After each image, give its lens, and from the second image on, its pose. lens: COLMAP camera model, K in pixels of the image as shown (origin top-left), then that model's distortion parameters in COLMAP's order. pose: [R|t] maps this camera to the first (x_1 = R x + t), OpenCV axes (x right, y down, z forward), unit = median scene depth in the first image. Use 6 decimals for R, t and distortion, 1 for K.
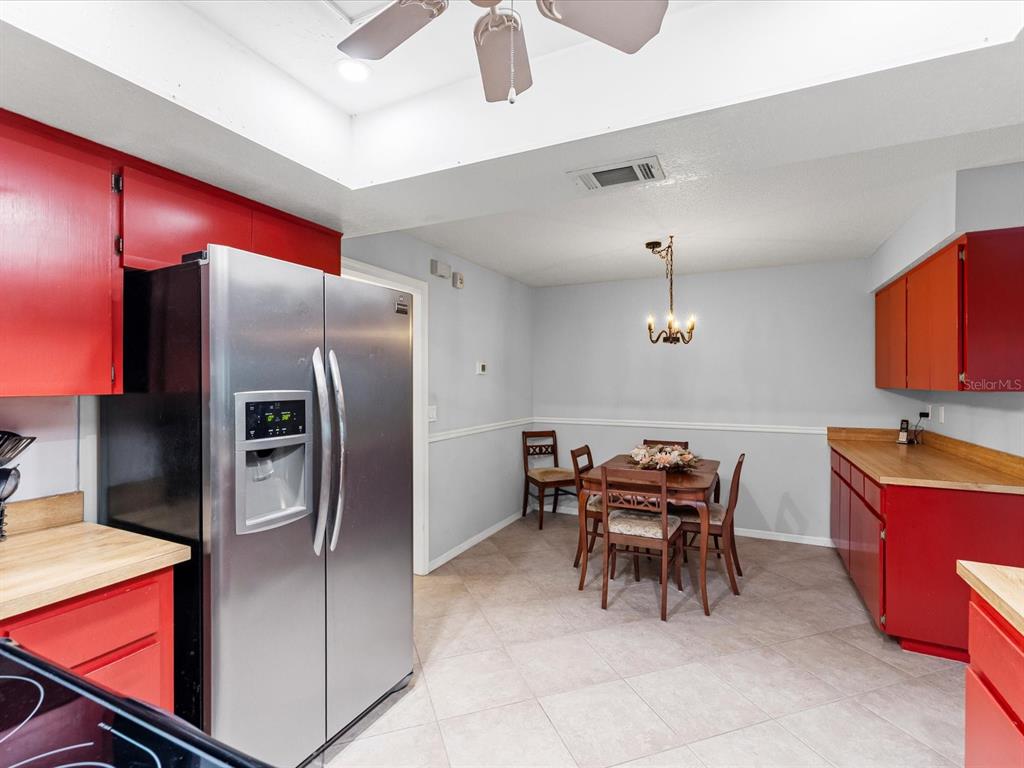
lens RADIAL K [[499.0, 0, 501.9], [0, 499.0, 381.8], [0, 0, 1]] dist [0.002874, 0.000859]
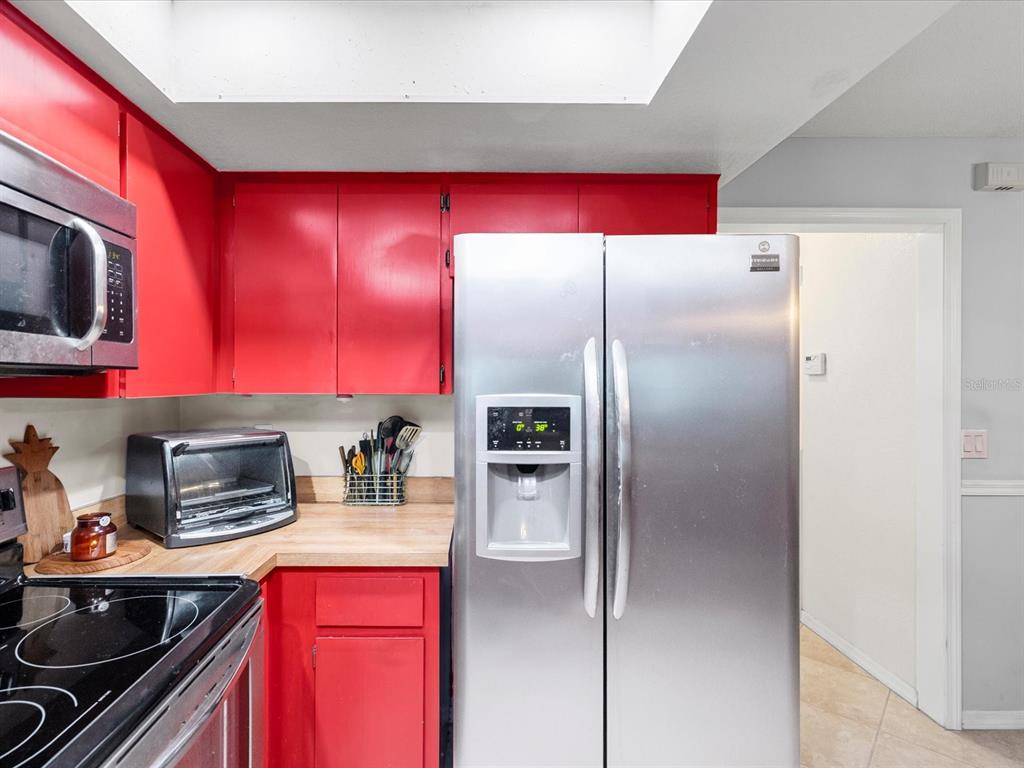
lens RADIAL K [[499.0, 0, 512.2], [0, 499.0, 384.8], [0, 0, 1]] dist [0.002874, 0.000859]
pose [[0.442461, 0.002619, -0.896784, 0.267234], [-0.004749, 0.999989, 0.000577, 0.001536], [0.896775, 0.004004, 0.442468, 0.610777]]
